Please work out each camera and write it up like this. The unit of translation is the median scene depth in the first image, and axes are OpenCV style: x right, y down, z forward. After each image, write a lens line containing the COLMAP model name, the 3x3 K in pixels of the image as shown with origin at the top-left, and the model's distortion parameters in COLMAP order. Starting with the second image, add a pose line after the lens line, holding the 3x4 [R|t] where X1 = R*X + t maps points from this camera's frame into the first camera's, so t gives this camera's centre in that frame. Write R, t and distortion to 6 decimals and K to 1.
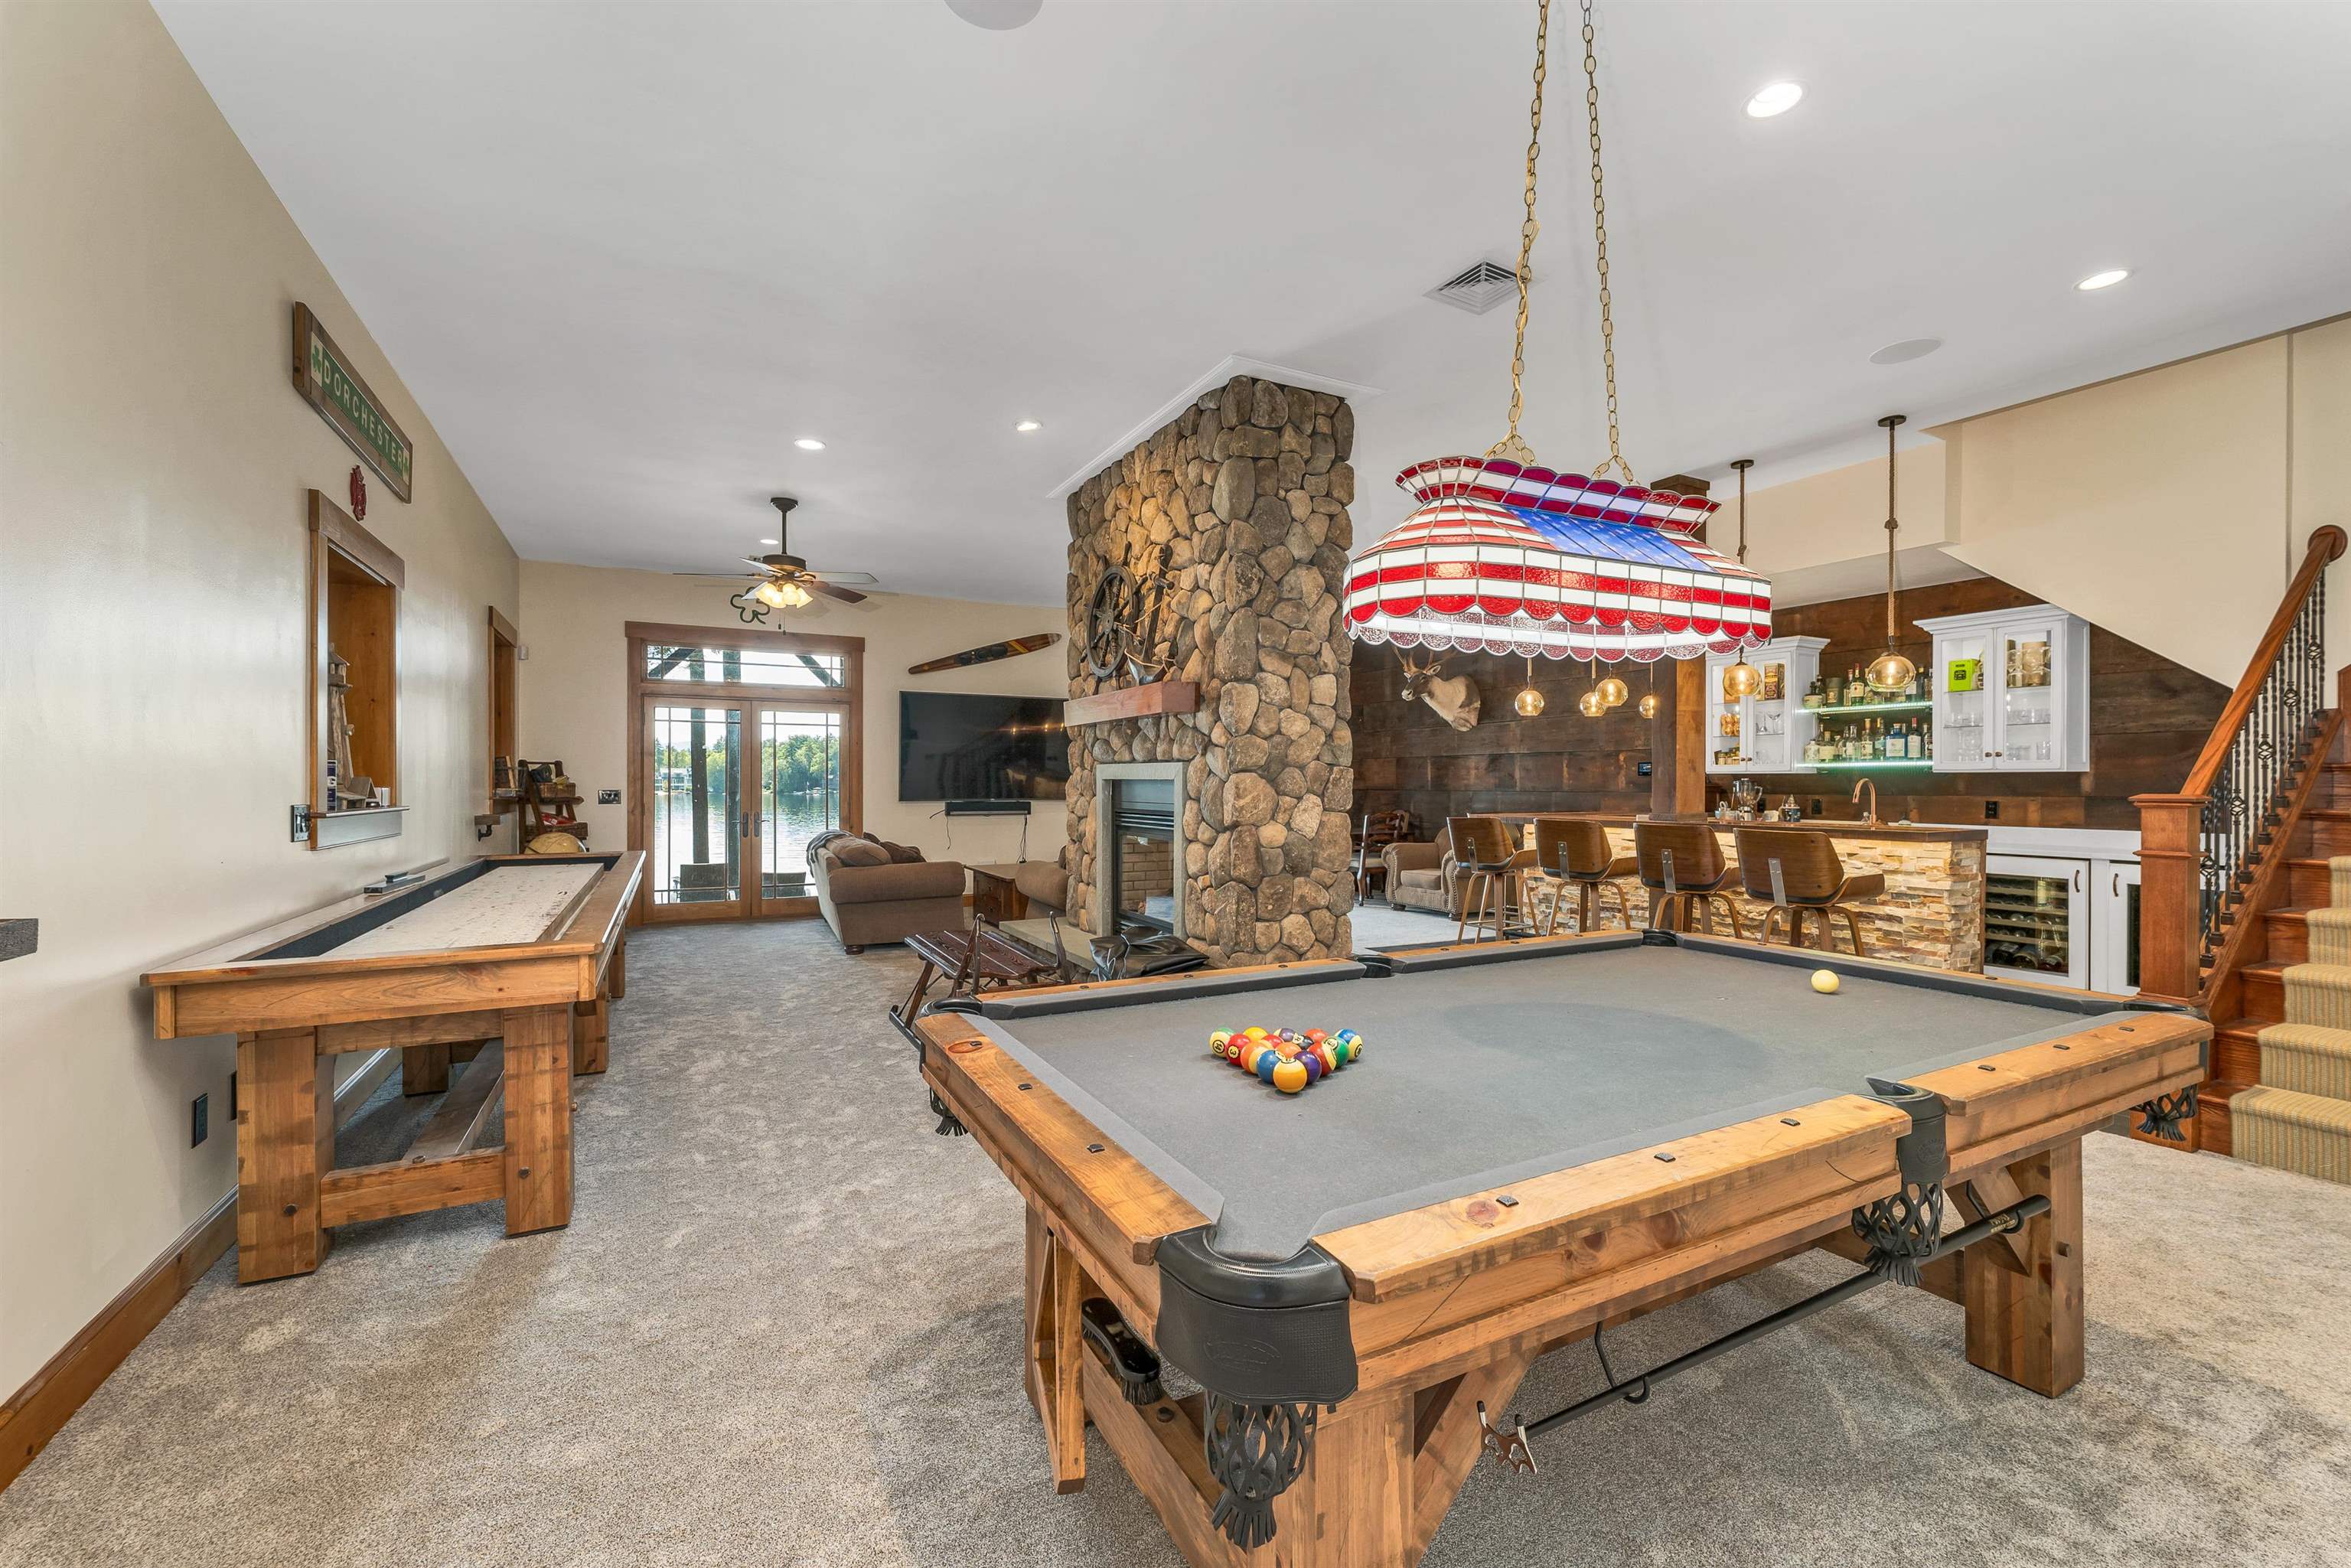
lens RADIAL K [[958.8, 0, 1170.1], [0, 958.8, 788.7], [0, 0, 1]] dist [0.000043, -0.000041]
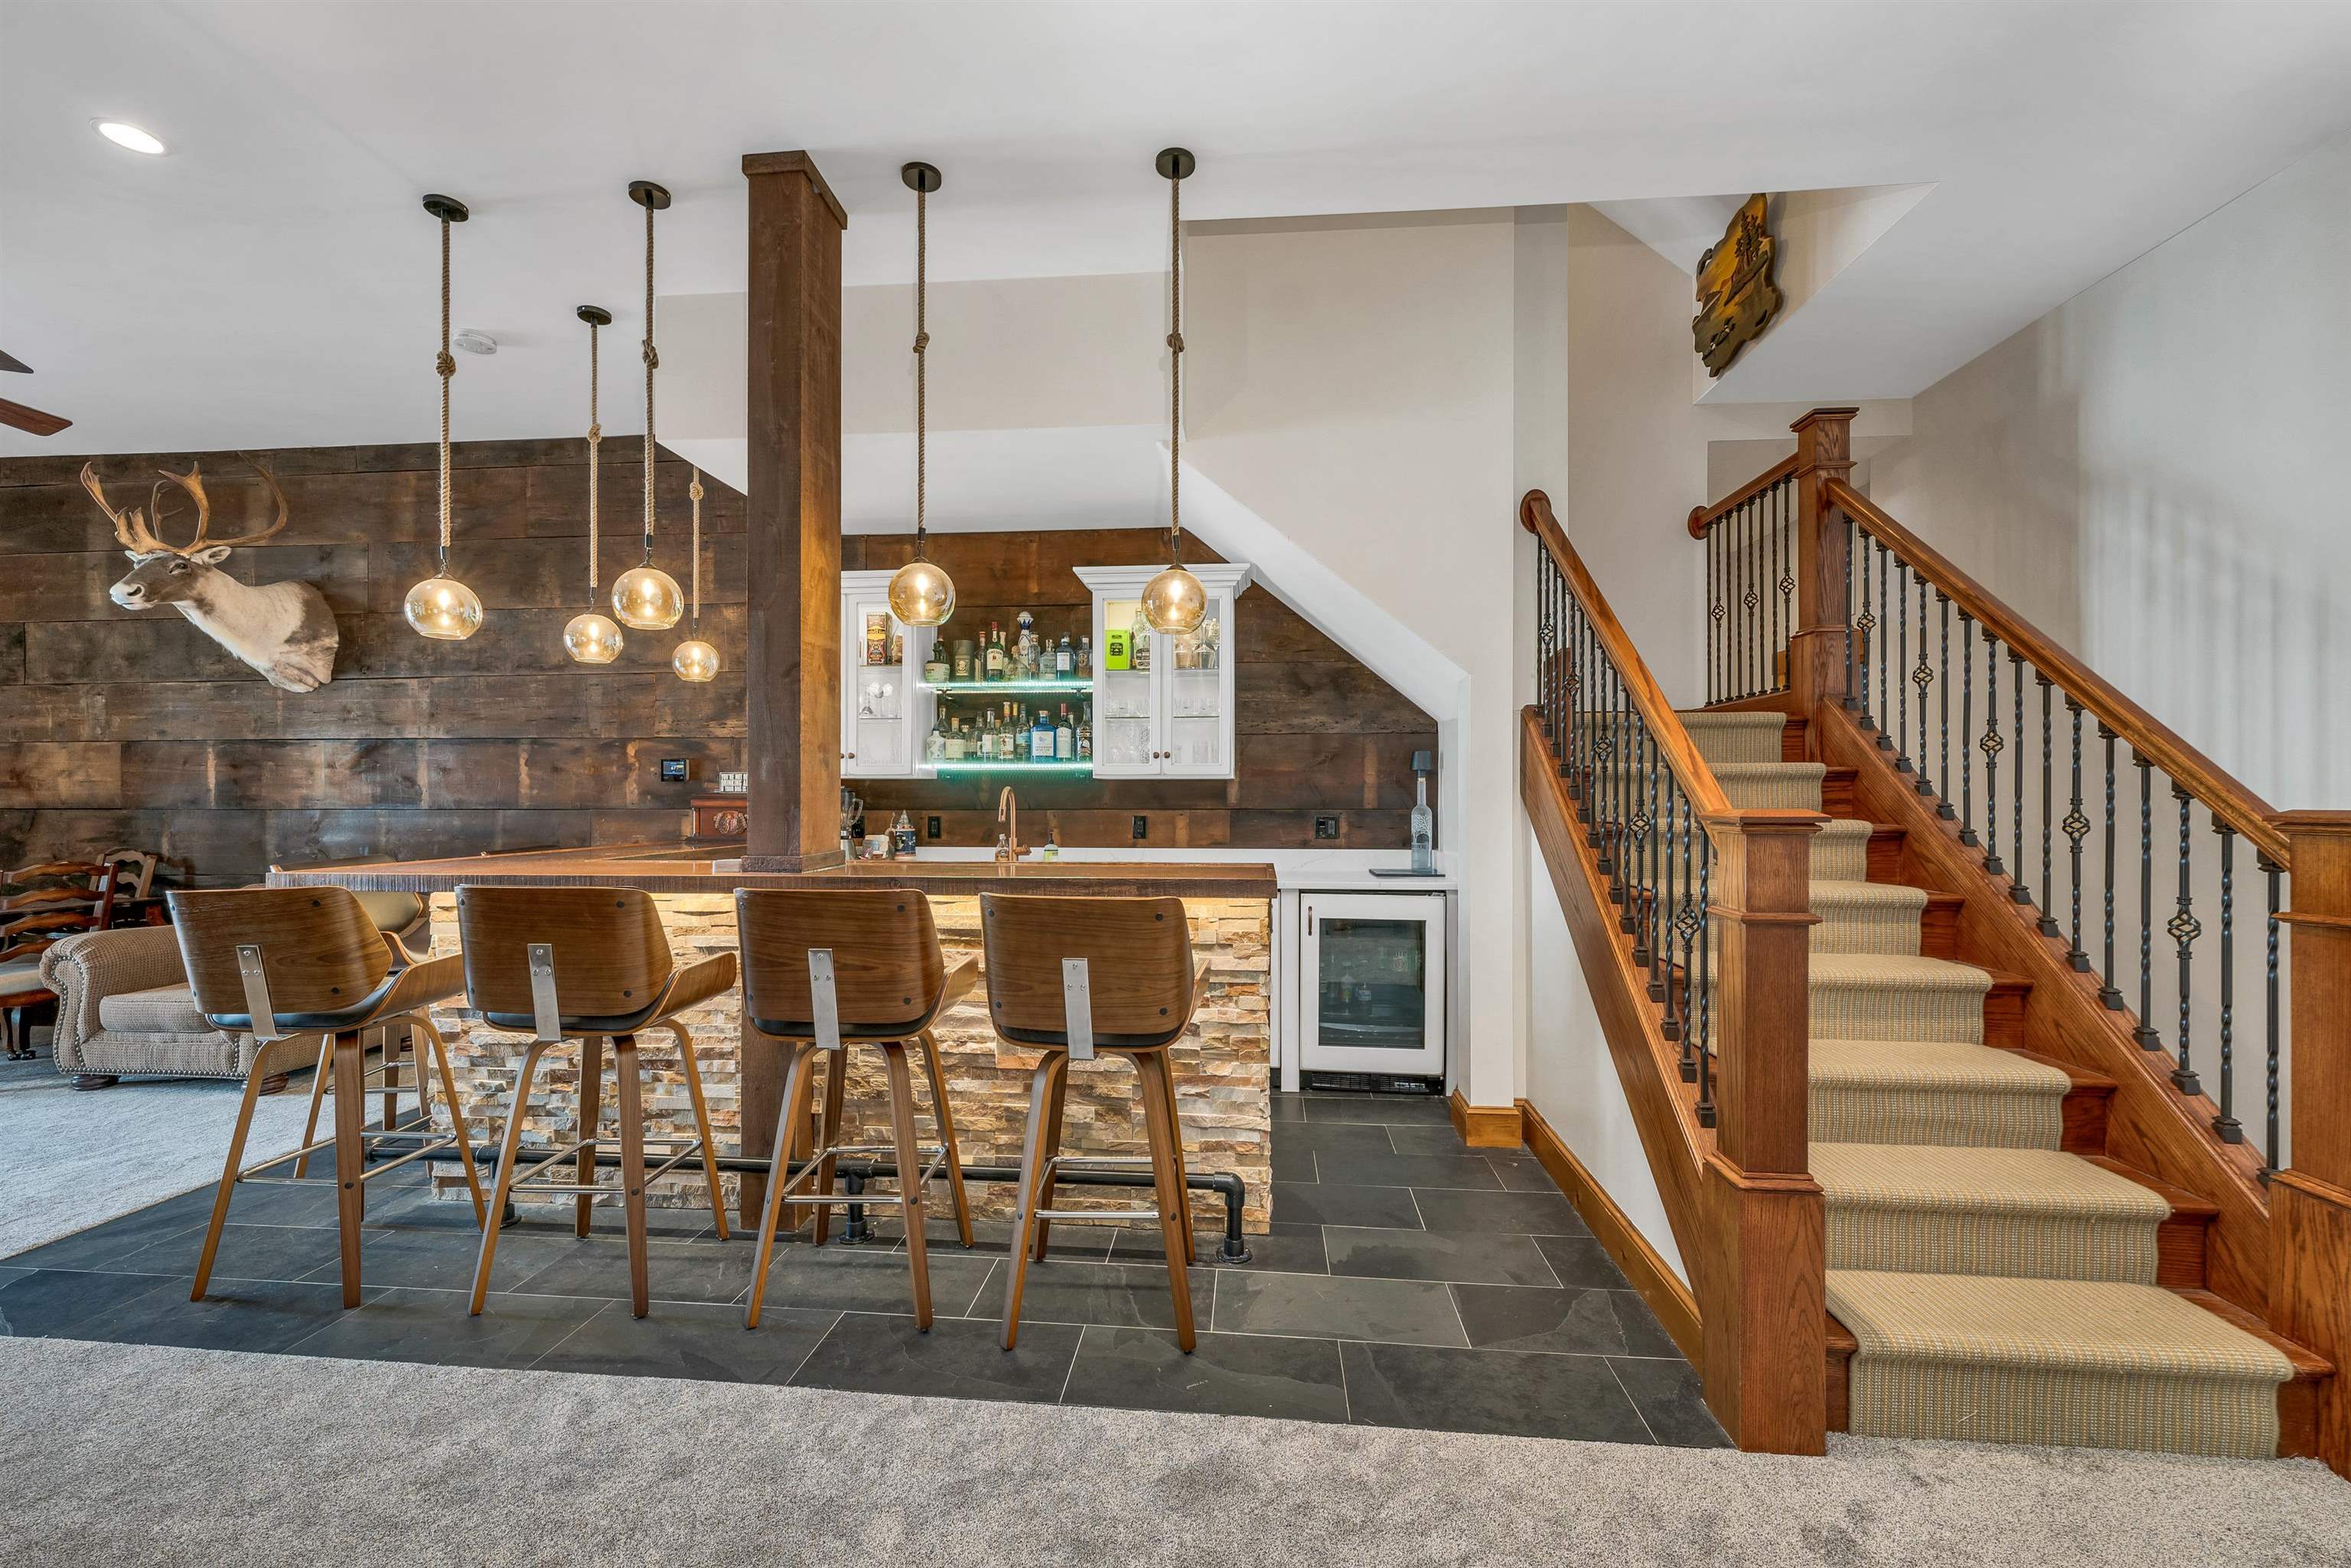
lens RADIAL K [[958.8, 0, 1170.1], [0, 958.8, 788.7], [0, 0, 1]] dist [0.000043, -0.000041]
pose [[0.541052, 0.004795, 0.840976, 0.189290], [0.006080, 0.999935, -0.009613, -0.001494], [-0.840967, 0.010314, 0.540988, 0.494109]]
